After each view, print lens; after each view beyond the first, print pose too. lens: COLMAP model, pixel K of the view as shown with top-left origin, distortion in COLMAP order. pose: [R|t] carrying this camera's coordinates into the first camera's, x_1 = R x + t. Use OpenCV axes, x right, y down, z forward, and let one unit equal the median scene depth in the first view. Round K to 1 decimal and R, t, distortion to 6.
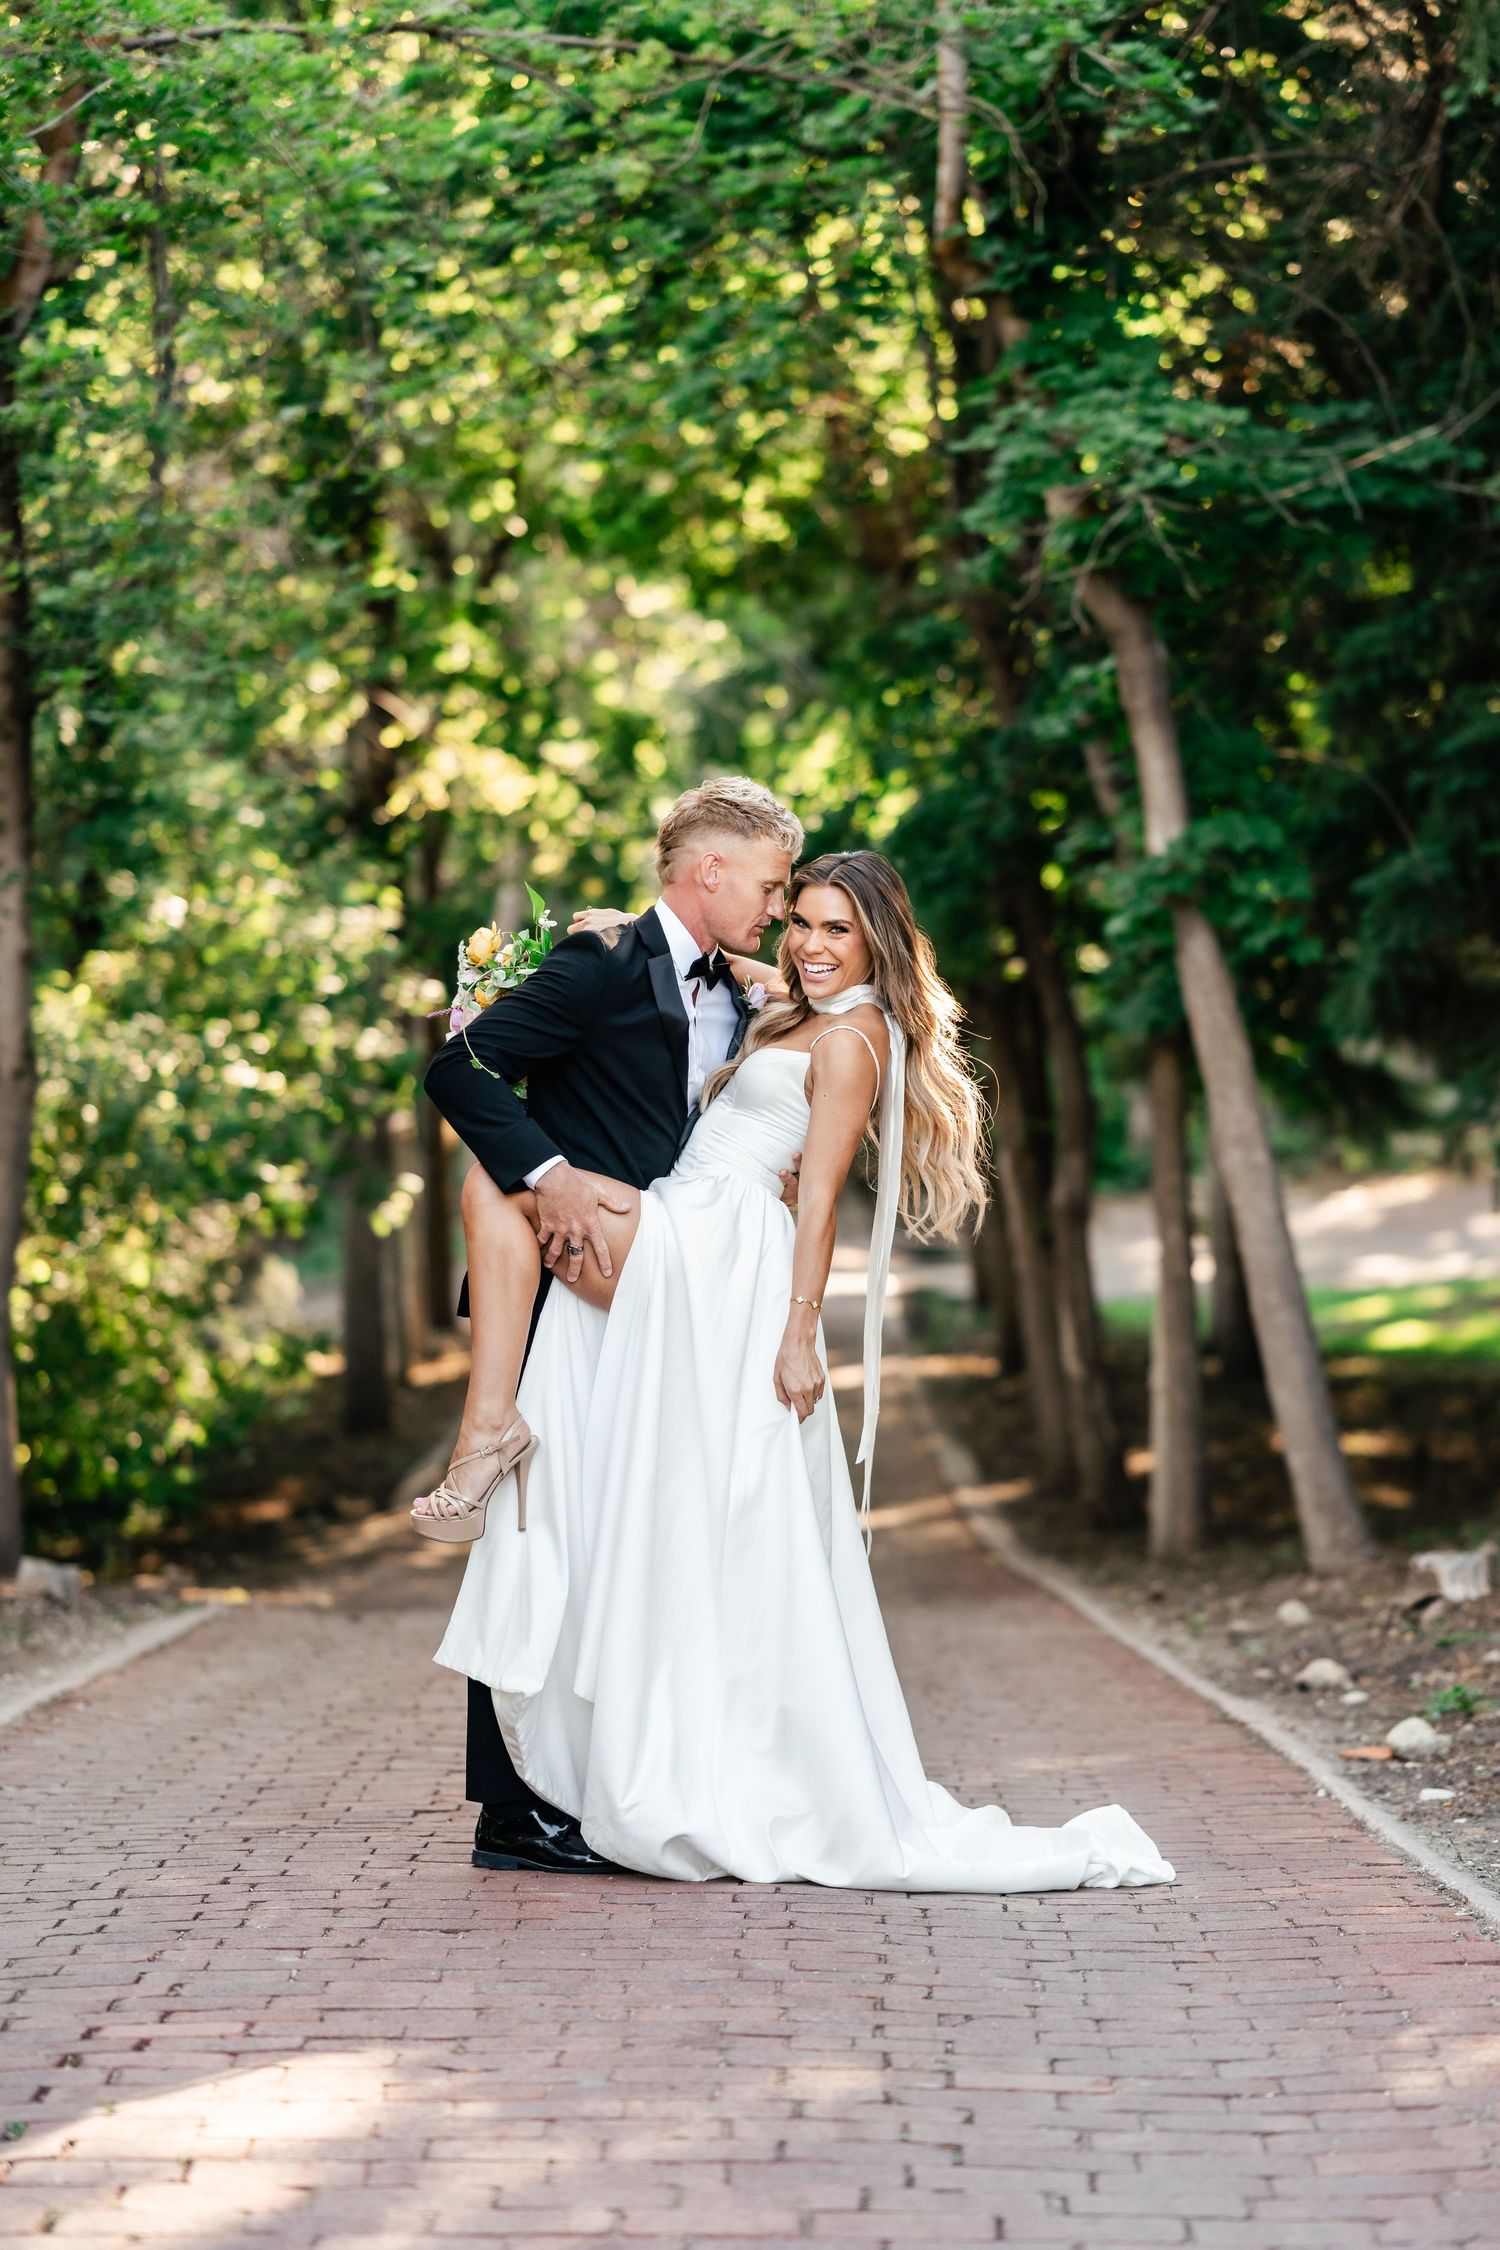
lens RADIAL K [[5116.6, 0, 750.0], [0, 5116.6, 1125.0], [0, 0, 1]] dist [0.008964, 0.268353]
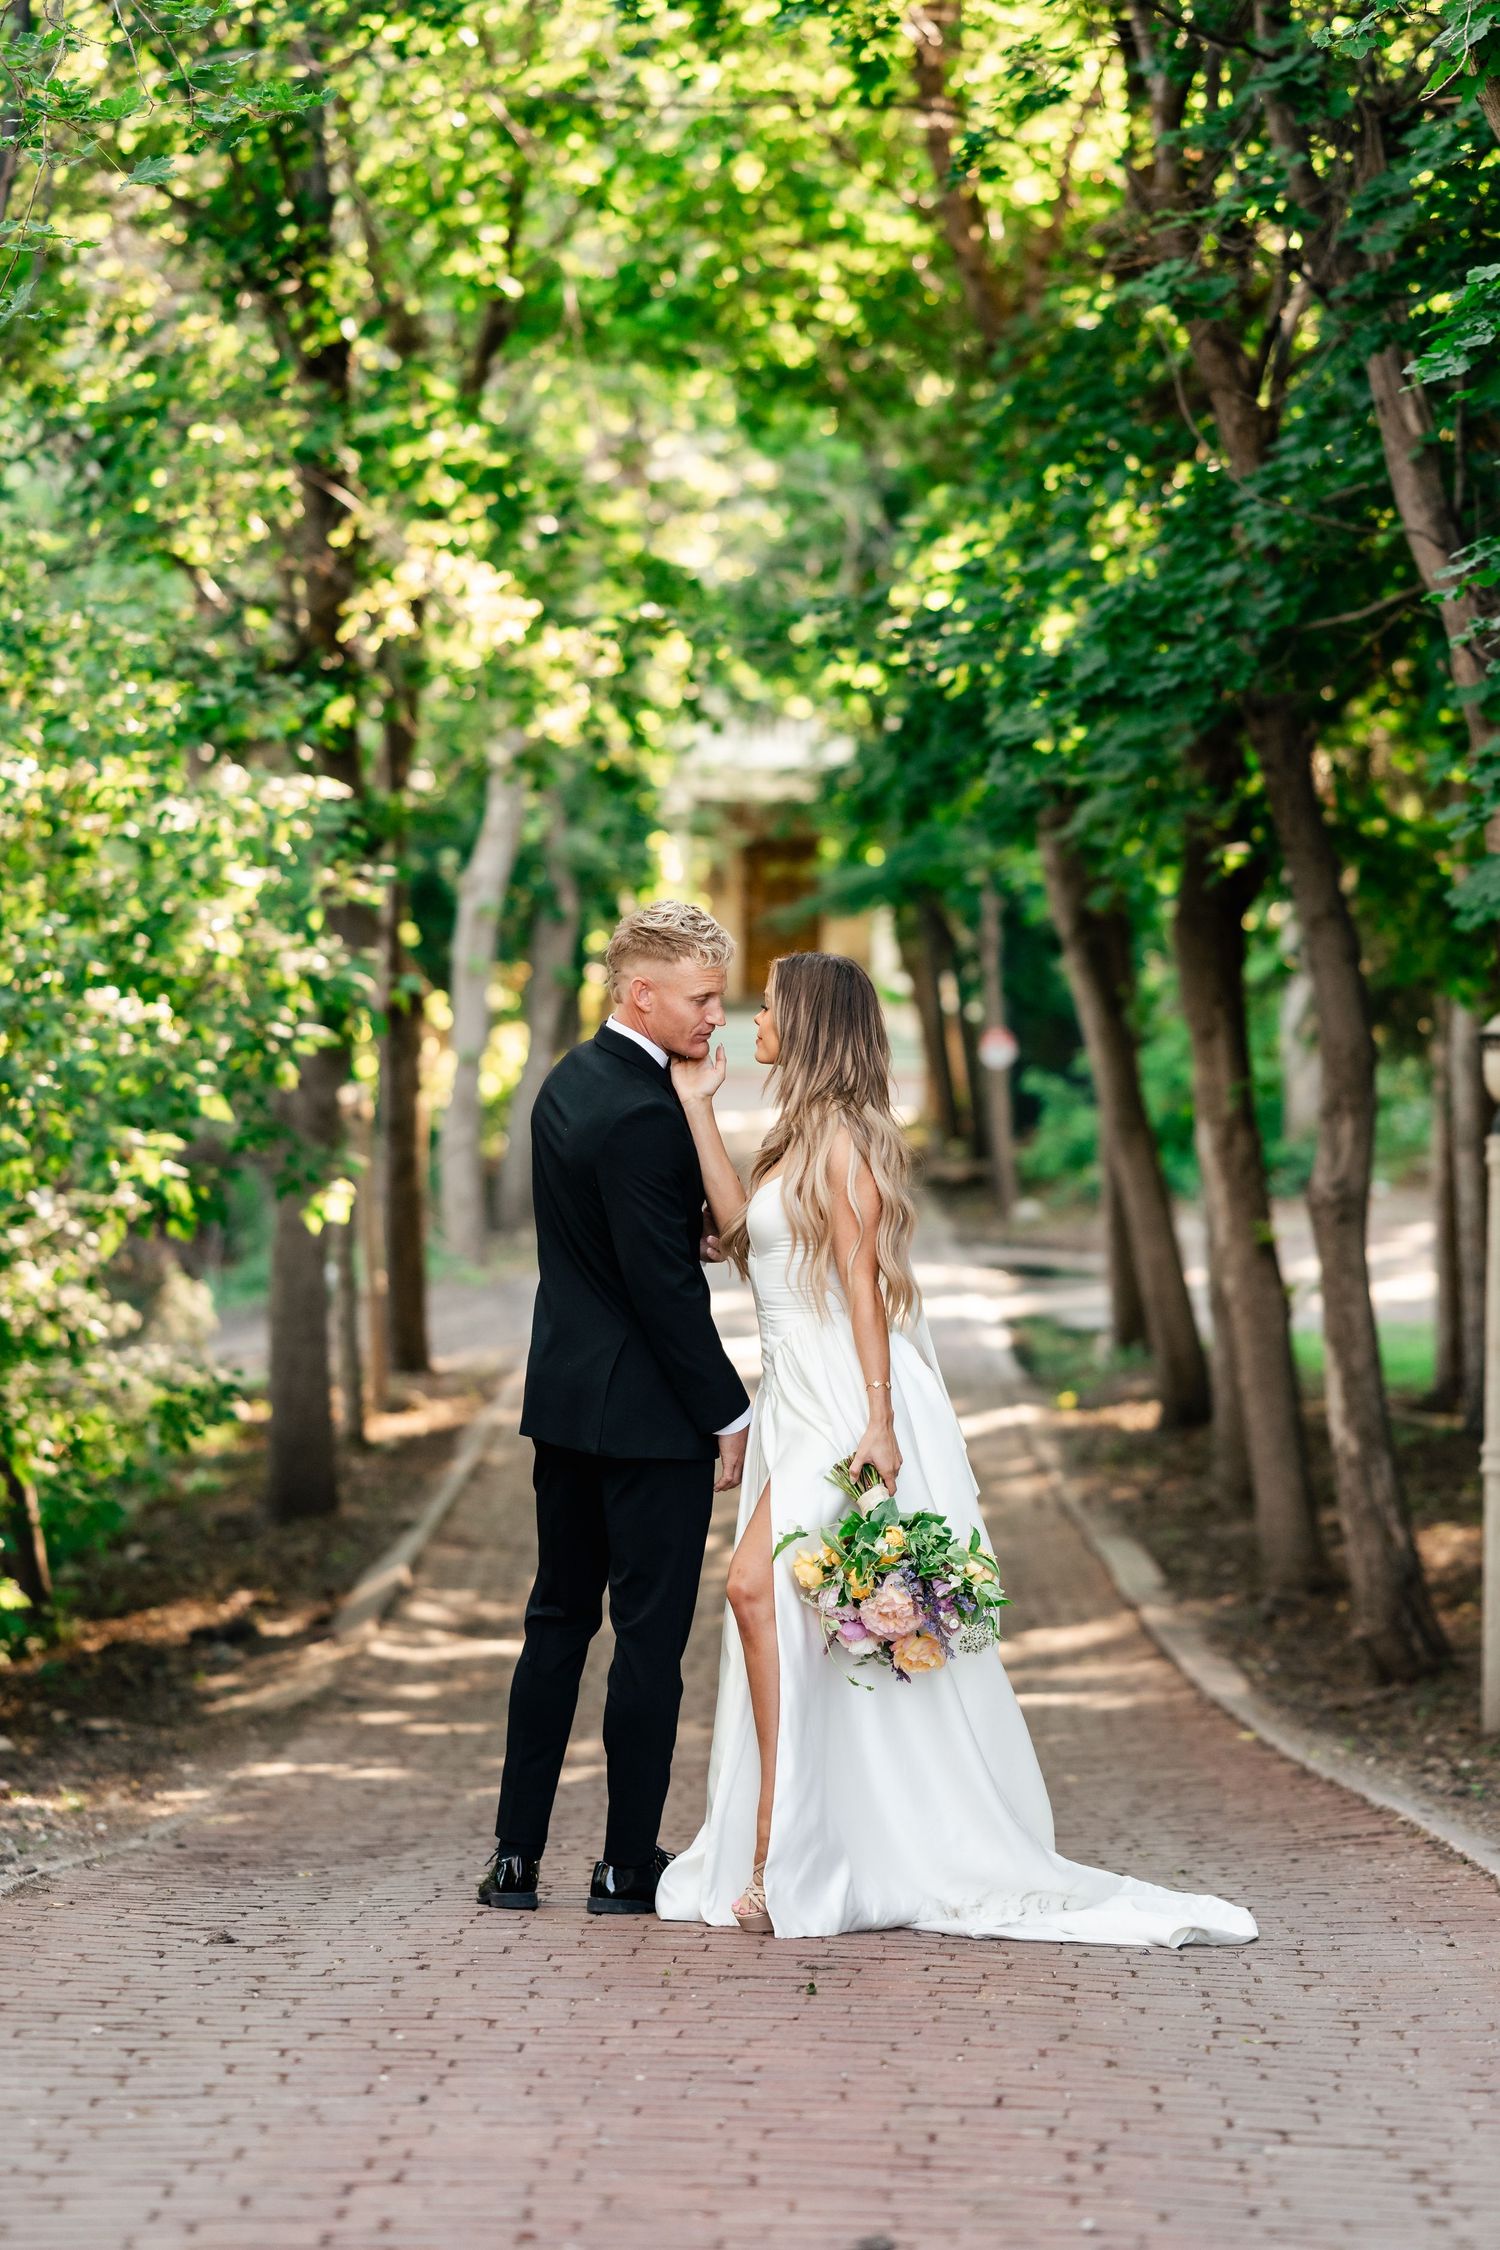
lens RADIAL K [[6153.7, 0, 752.3], [0, 6153.7, 979.0], [0, 0, 1]] dist [0.054160, -0.008263]
pose [[0.999983, 0.001206, -0.005646, -0.014709], [-0.001332, 0.999750, -0.022302, 0.008298], [0.005618, 0.022309, 0.999735, 0.282277]]
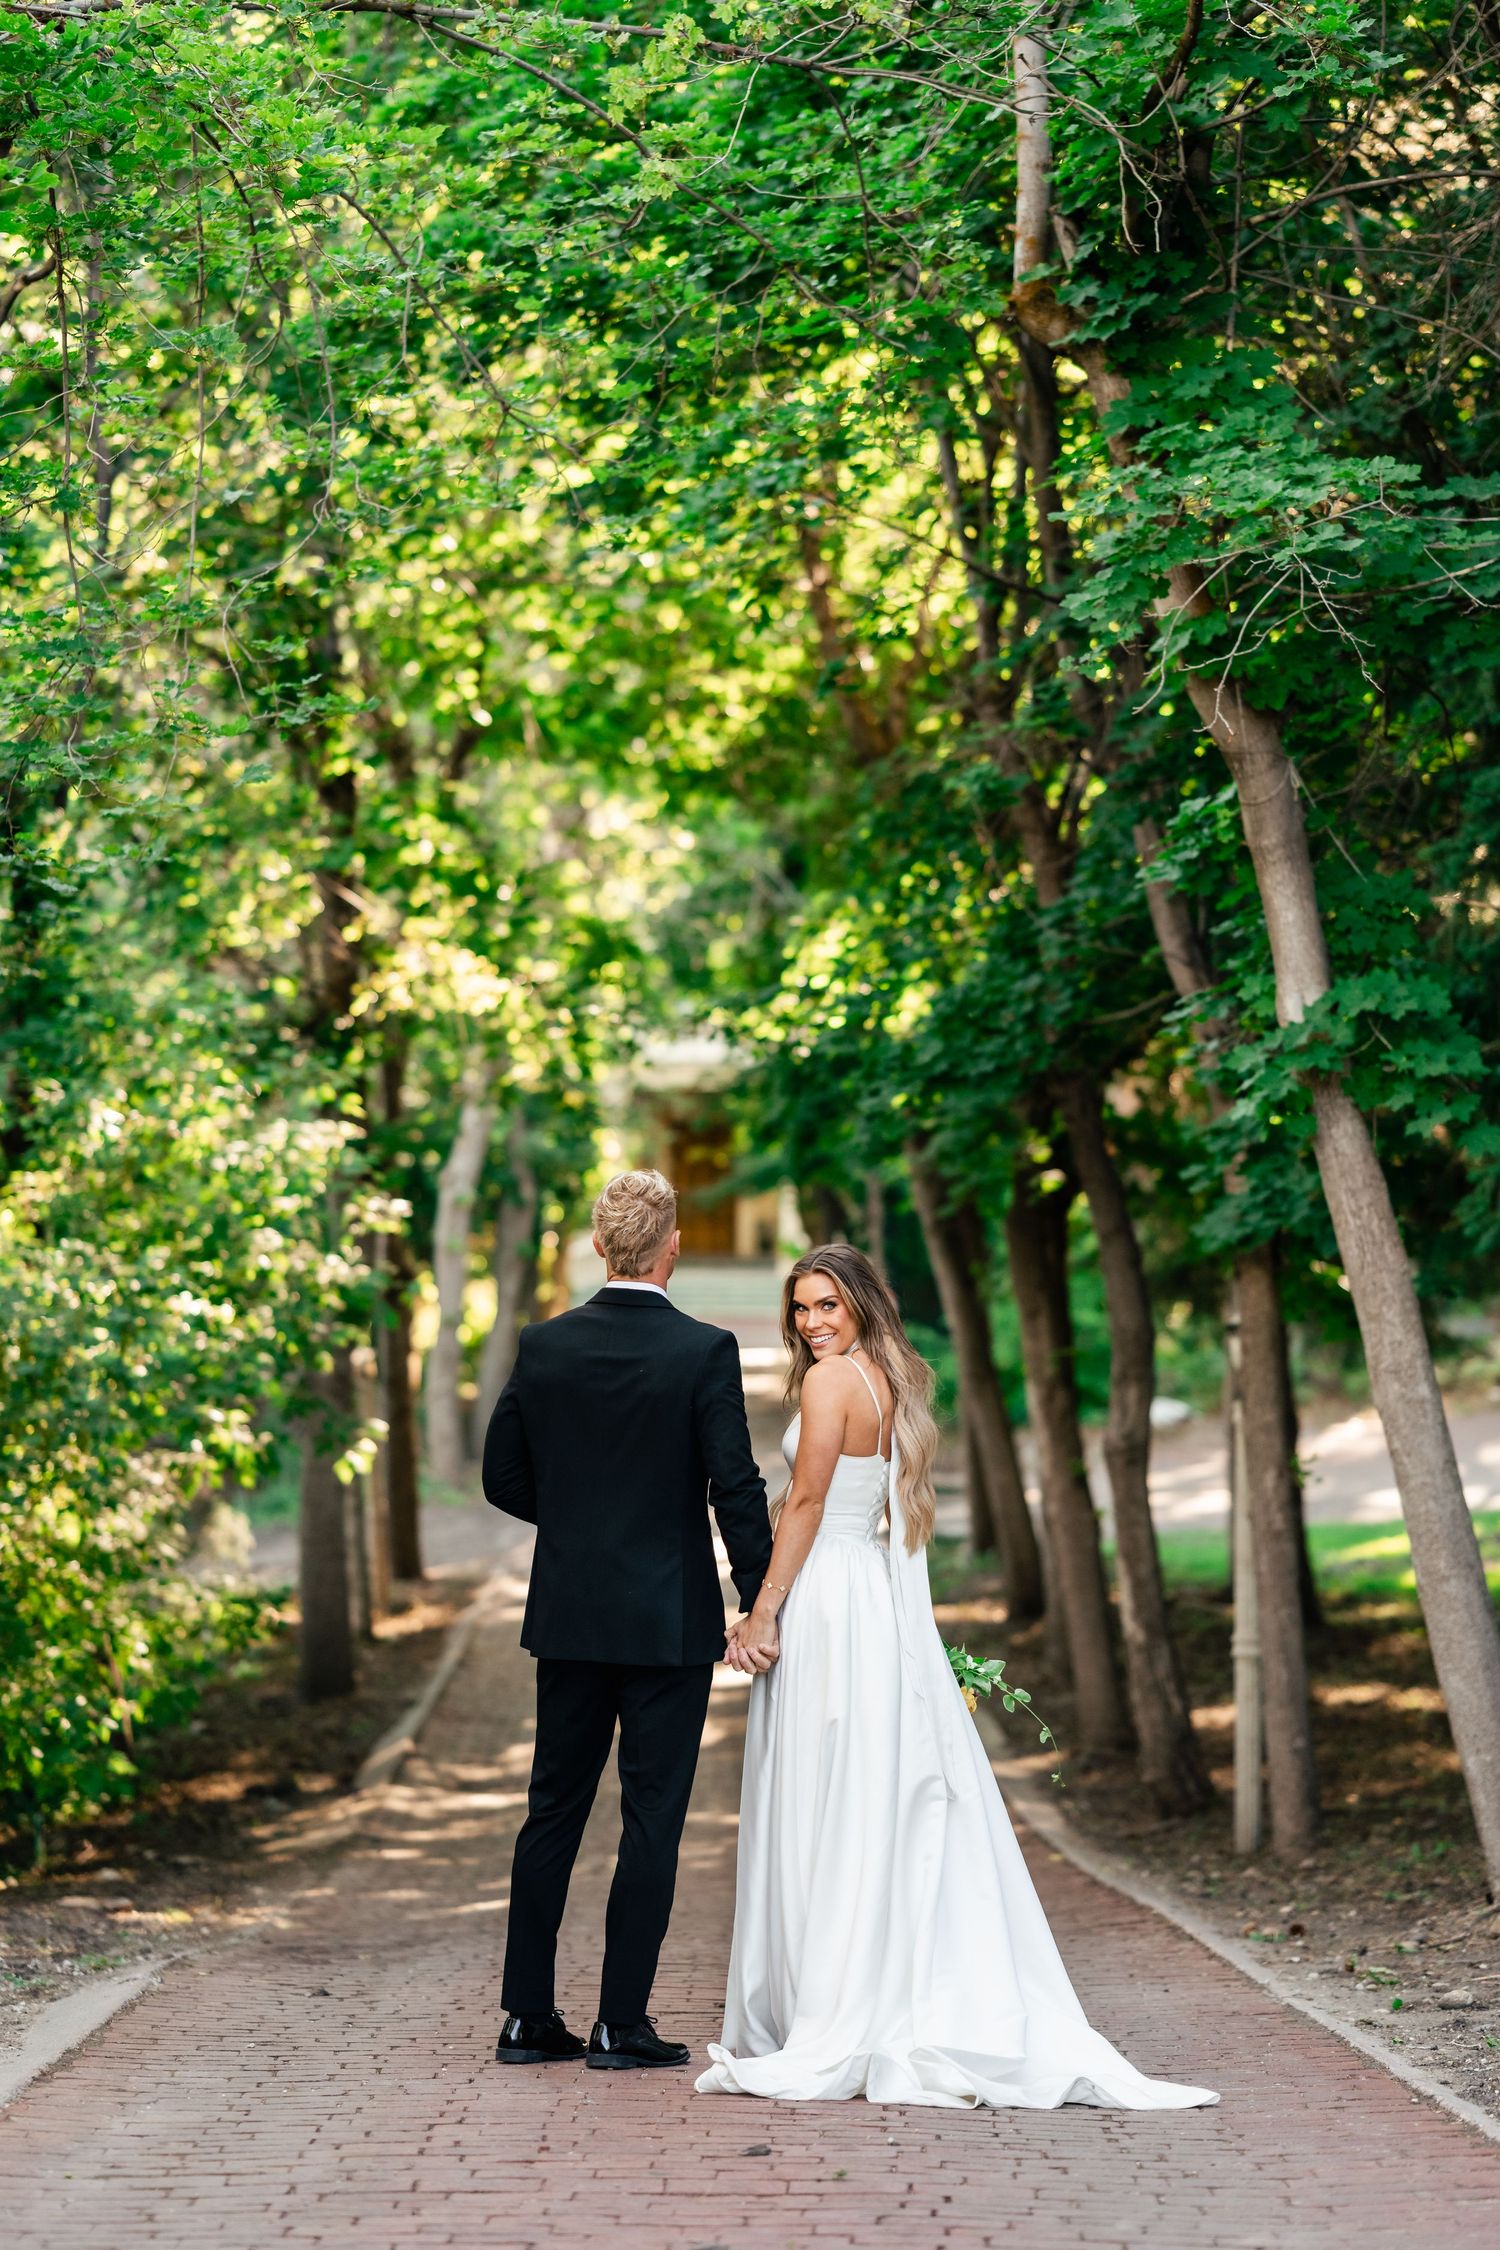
lens RADIAL K [[5151.4, 0, 750.0], [0, 5151.4, 1125.0], [0, 0, 1]] dist [0.053437, -0.072111]
pose [[0.999927, -0.008750, 0.008295, -0.013638], [0.009111, 0.998966, -0.044531, -0.000480], [-0.007897, 0.044604, 0.998974, 0.162608]]
